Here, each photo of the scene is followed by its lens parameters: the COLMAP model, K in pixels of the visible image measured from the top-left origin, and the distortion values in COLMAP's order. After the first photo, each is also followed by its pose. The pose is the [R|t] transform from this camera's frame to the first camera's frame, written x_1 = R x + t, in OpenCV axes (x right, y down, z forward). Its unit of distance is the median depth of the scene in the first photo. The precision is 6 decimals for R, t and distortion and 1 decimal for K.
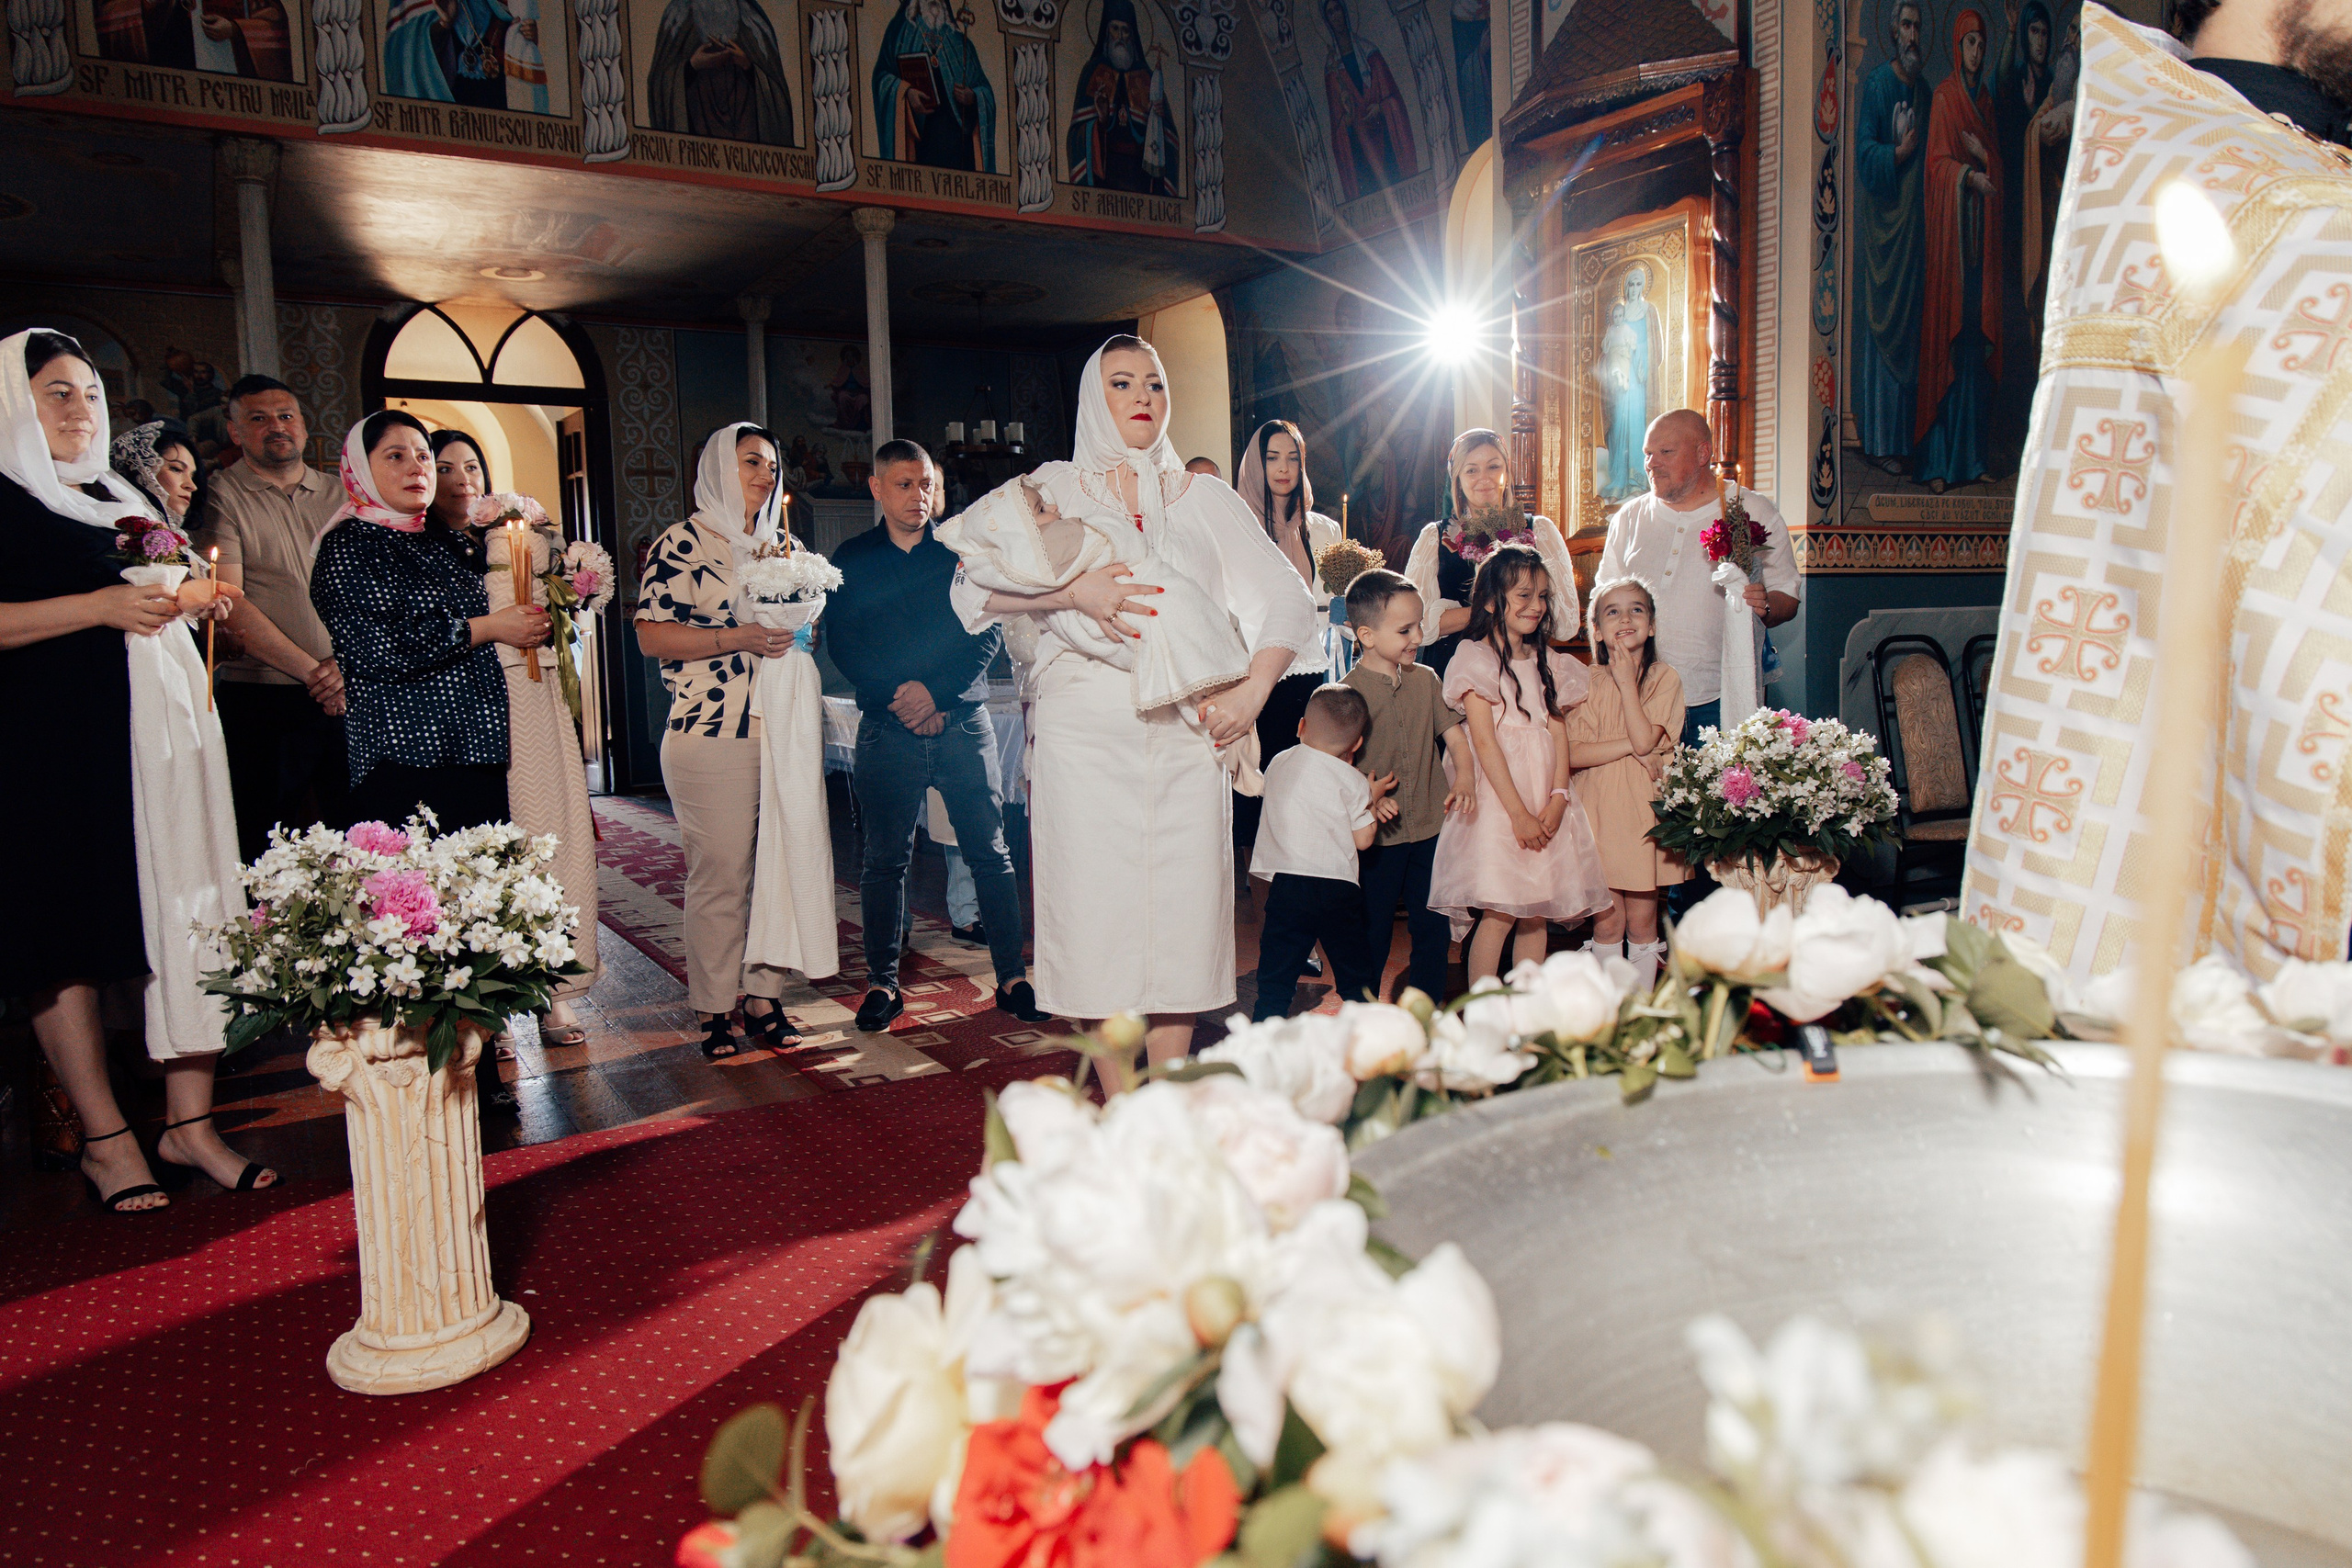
lens RADIAL K [[1661.6, 0, 1189.1], [0, 1661.6, 784.1], [0, 0, 1]] dist [0.004653, 0.004374]
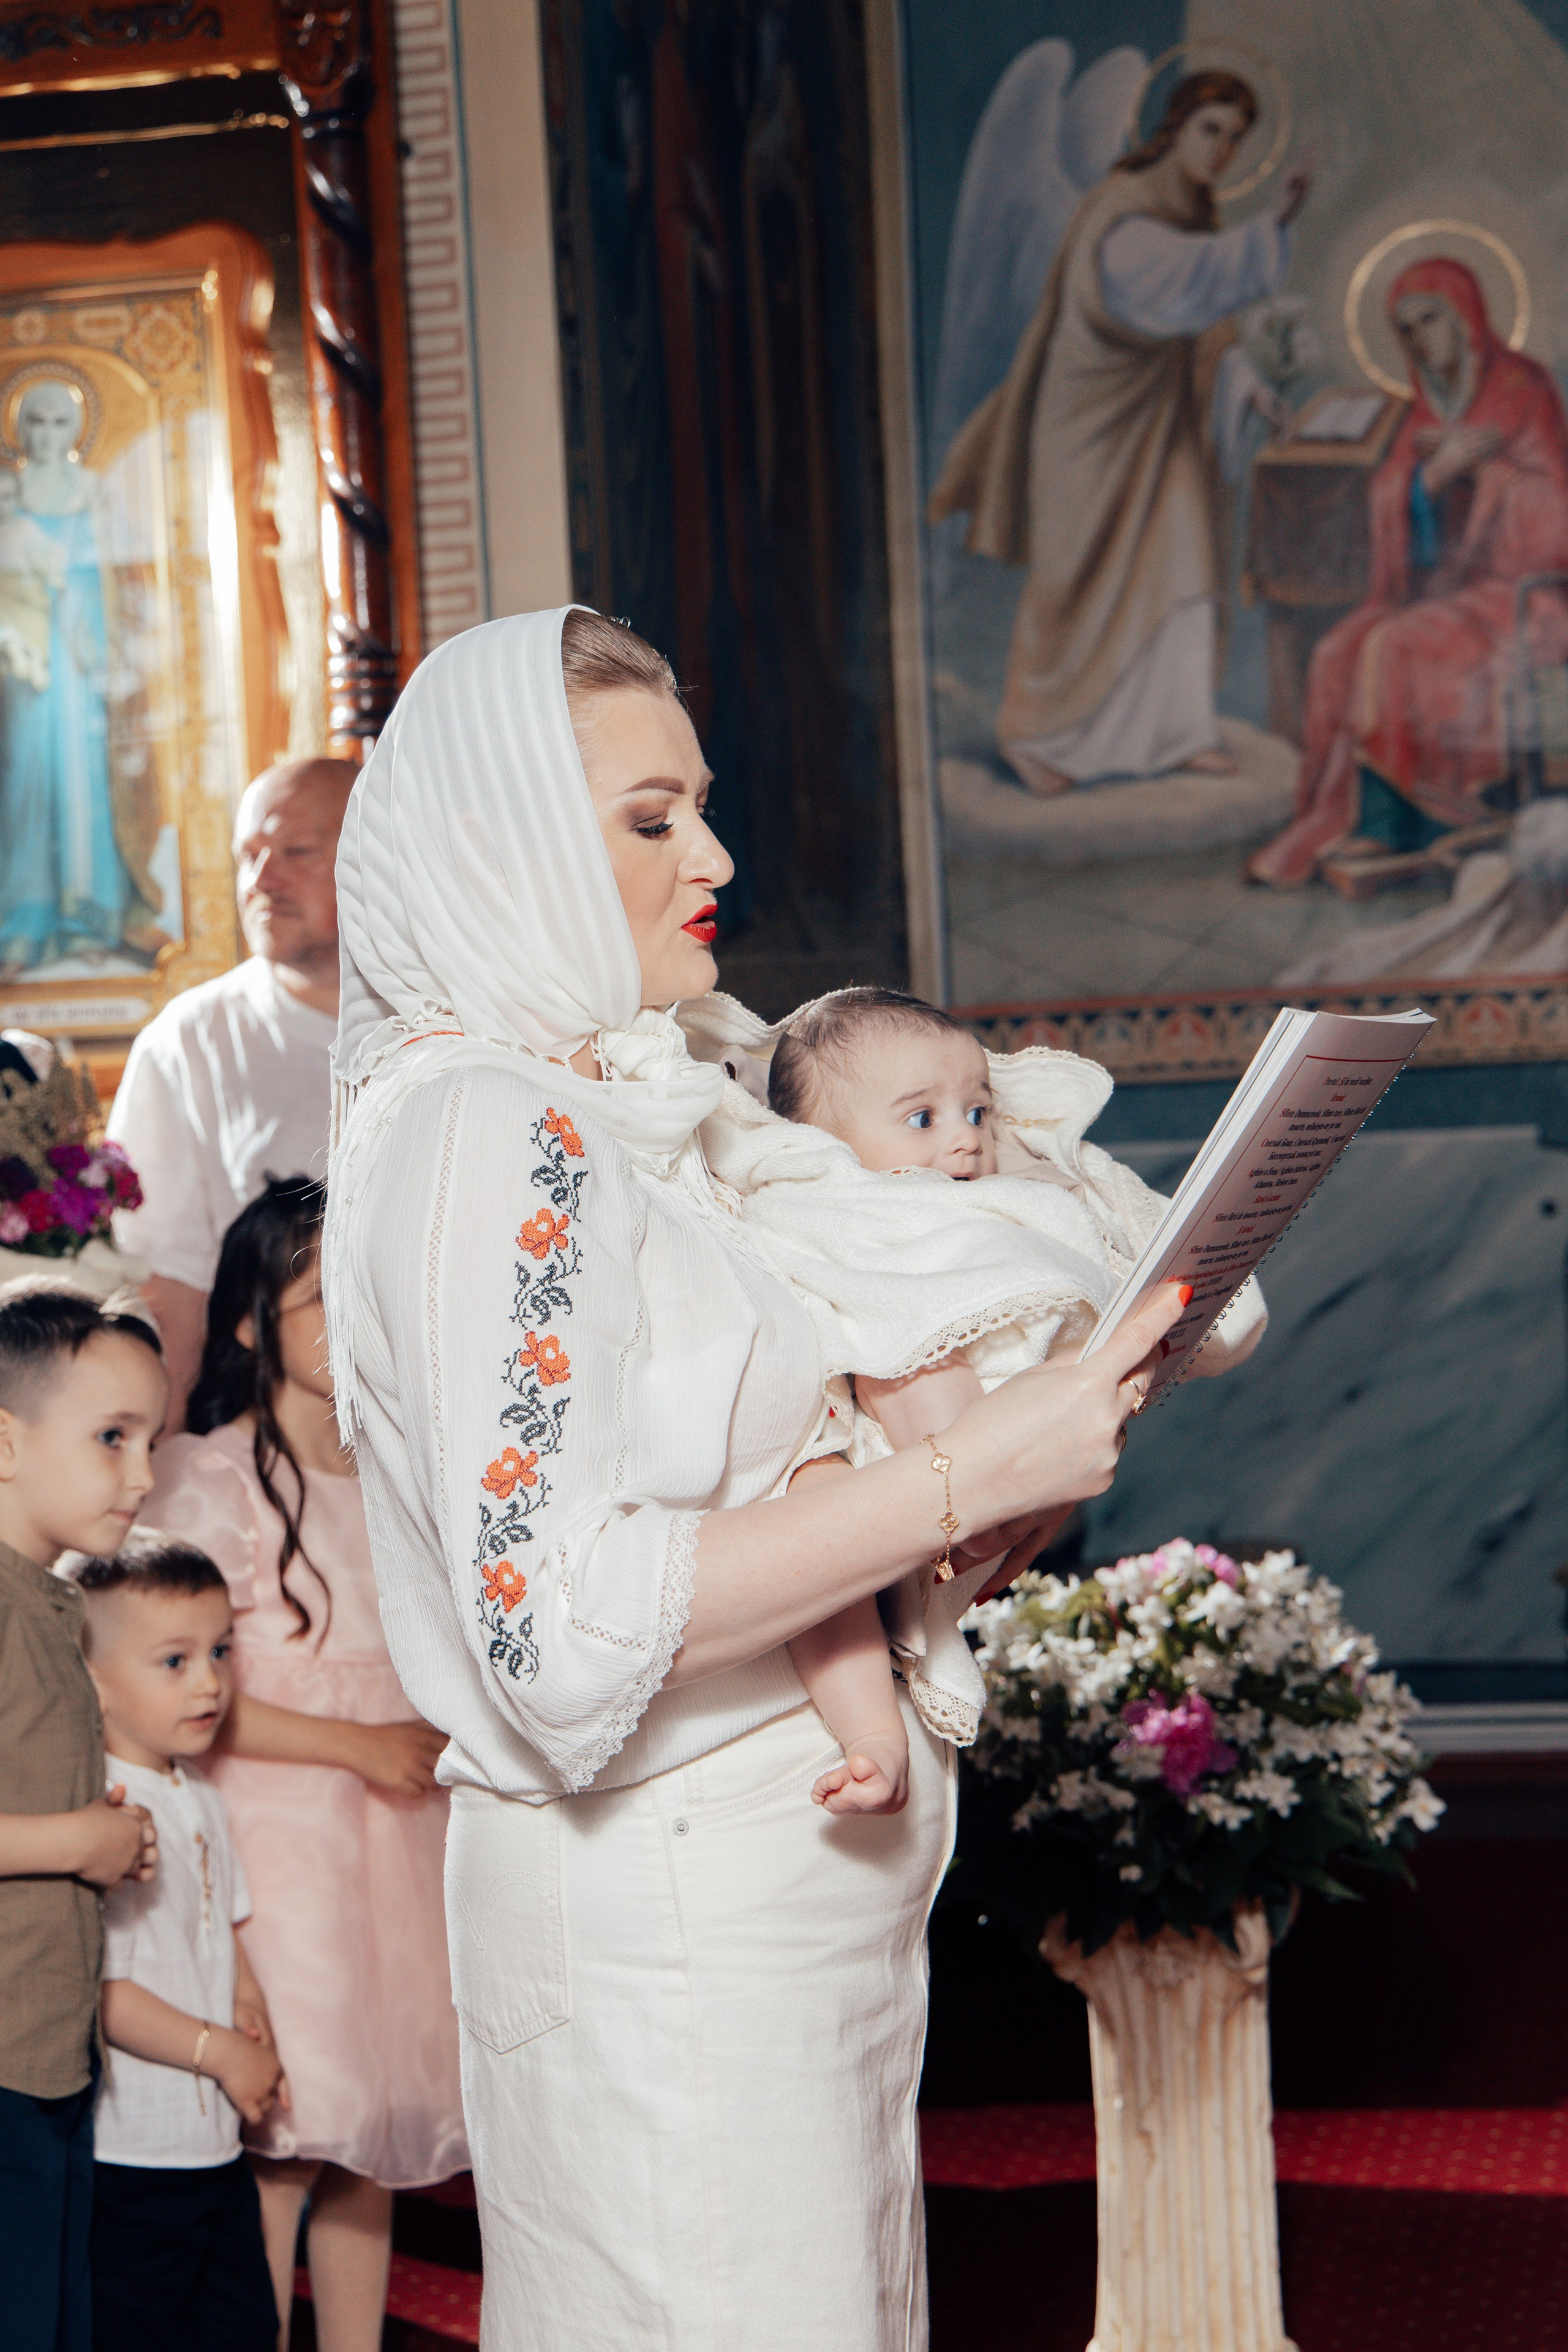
lens RADIAL K [[3991.8, 0, 788.9], [0, 3991.8, 1176.2], [0, 0, 1]] dist [0.024906, 0.170314]
pose [[0.703883, -0.051508, 0.708446, -0.268373], [0.105695, 0.993859, -0.032755, -0.073554], [-0.702408, 0.097935, 0.705005, 0.227206]]
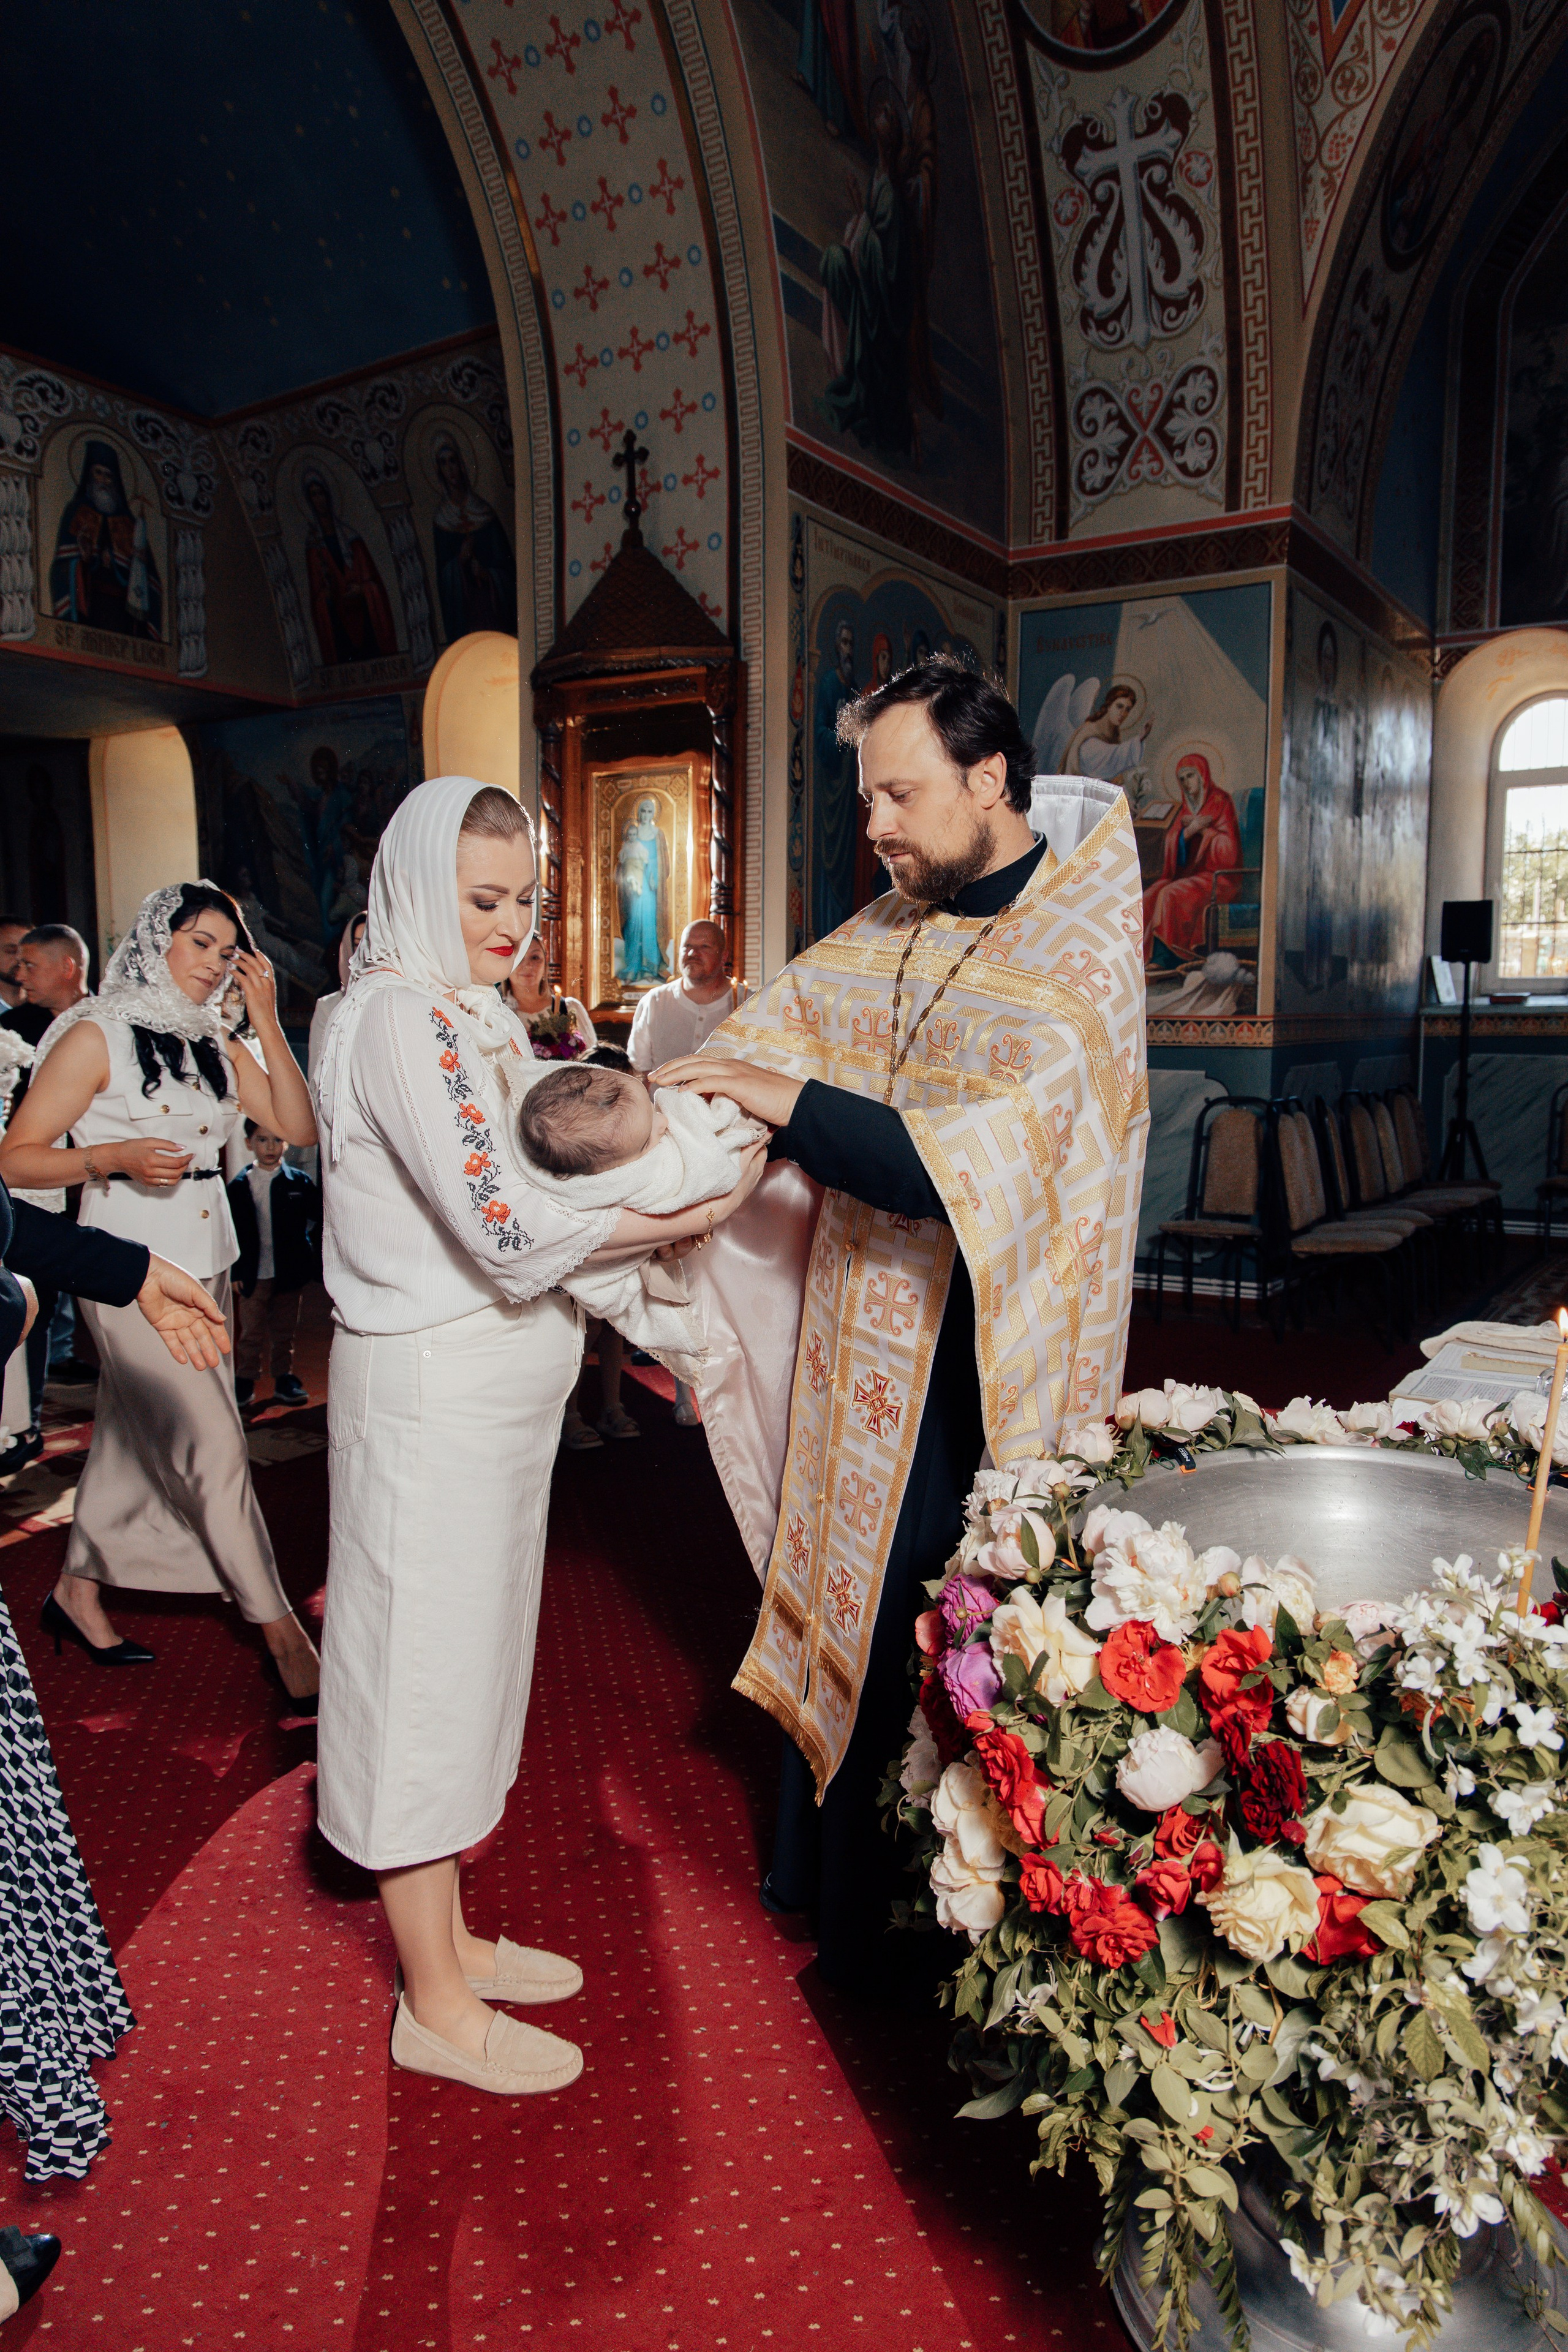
lens RADIAL K [[1559.2, 0, 789.3], [0, 1559.2, 1146.2], [0, 0, 1]] dist [0.017996, -0.019047]
pose [[0.898985, -0.010548, 0.437852, -0.144281], [0.014947, 0.999866, -0.006602, -0.038340], [-0.437724, 0.012480, 0.899023, -0.091577]]
